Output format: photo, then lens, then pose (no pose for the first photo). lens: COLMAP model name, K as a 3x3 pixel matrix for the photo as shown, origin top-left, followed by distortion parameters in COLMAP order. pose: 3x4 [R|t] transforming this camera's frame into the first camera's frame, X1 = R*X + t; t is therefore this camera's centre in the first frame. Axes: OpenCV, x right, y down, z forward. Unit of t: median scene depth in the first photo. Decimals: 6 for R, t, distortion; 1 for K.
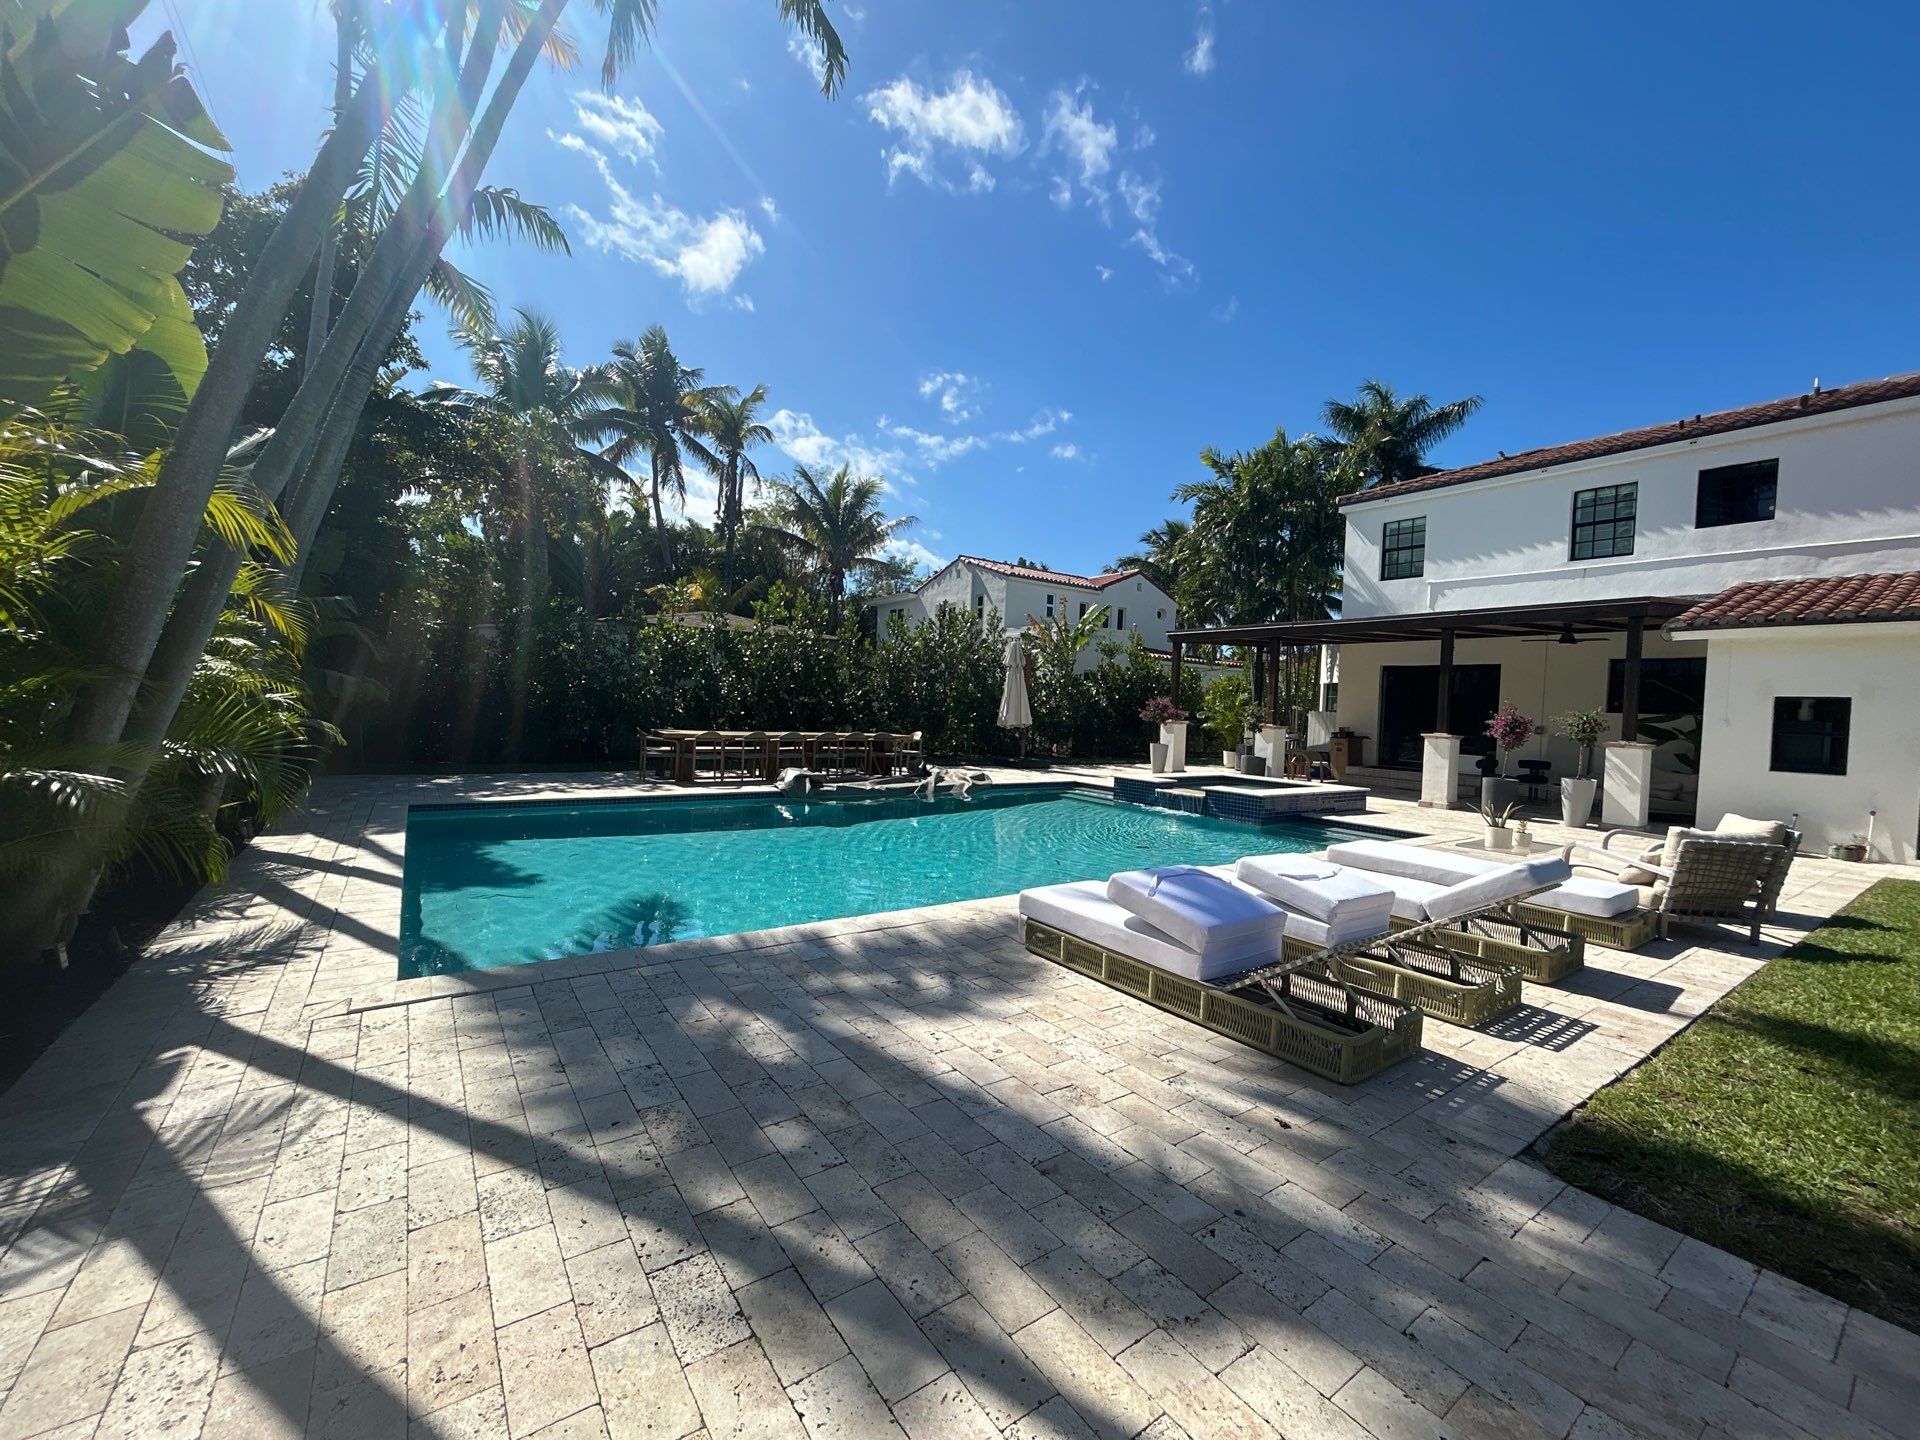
lens RADIAL K [[771.6, 0, 957.9], [0, 771.6, 726.6], [0, 0, 1]] dist [-0.006429, 0.001510]
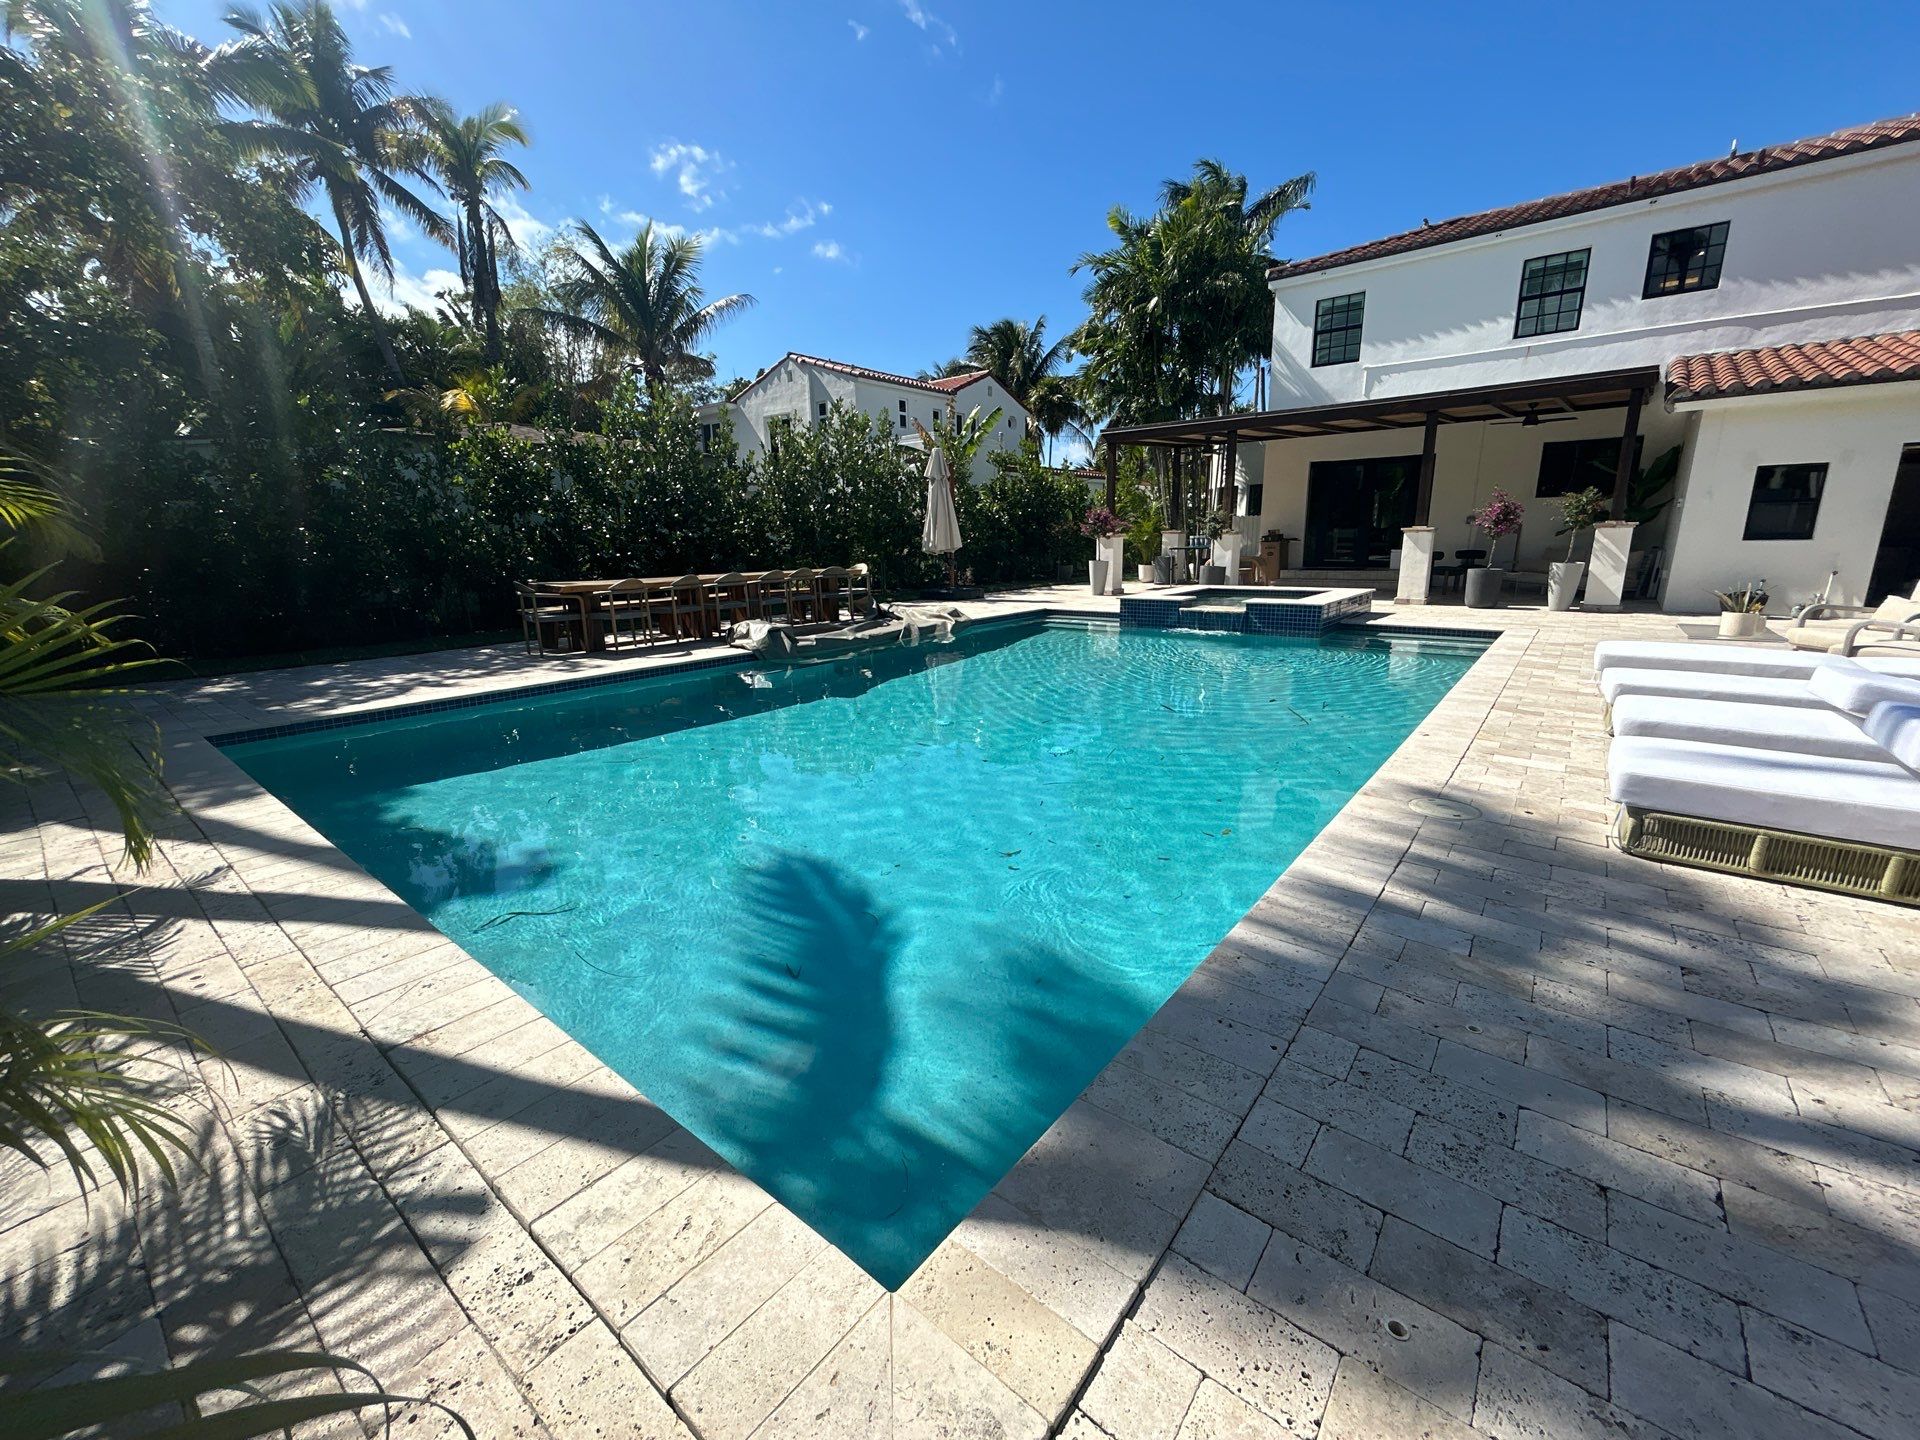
lens RADIAL K [[771.6, 0, 958.2], [0, 771.6, 728.3], [0, 0, 1]] dist [-0.006429, 0.001510]
pose [[0.959239, -0.123759, 0.254055, -0.188995], [0.066534, 0.972639, 0.222593, 0.001383], [-0.274651, -0.196617, 0.941227, 0.177993]]
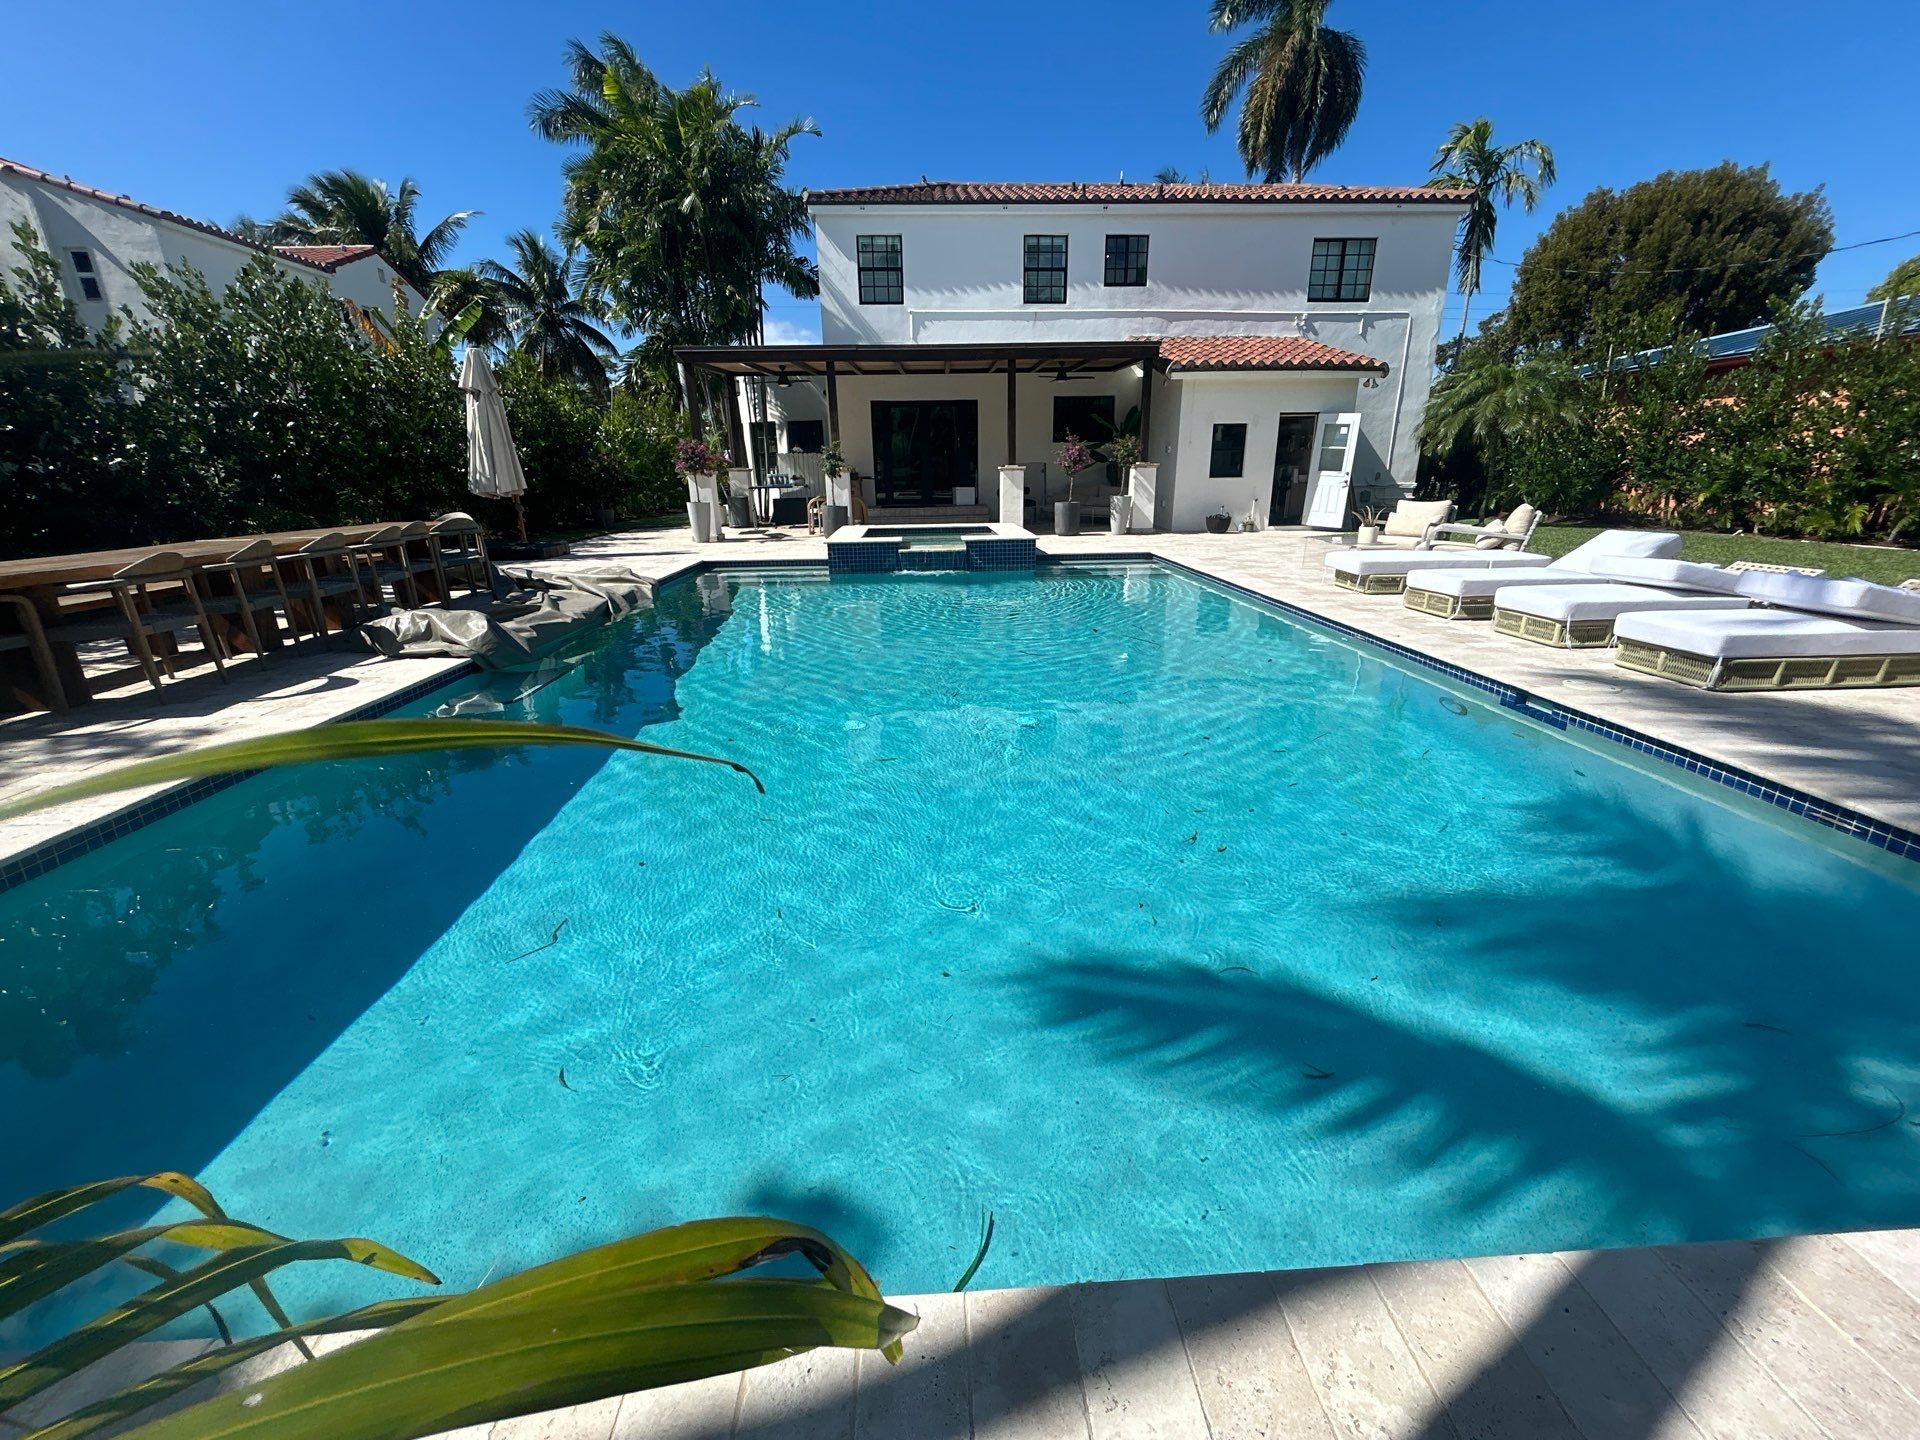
lens RADIAL K [[771.6, 0, 961.8], [0, 771.6, 726.7], [0, 0, 1]] dist [-0.006429, 0.001510]
pose [[0.526919, -0.318196, 0.788104, -0.366739], [0.058572, 0.938663, 0.339824, -0.017523], [-0.847895, -0.132899, 0.513237, 0.399755]]
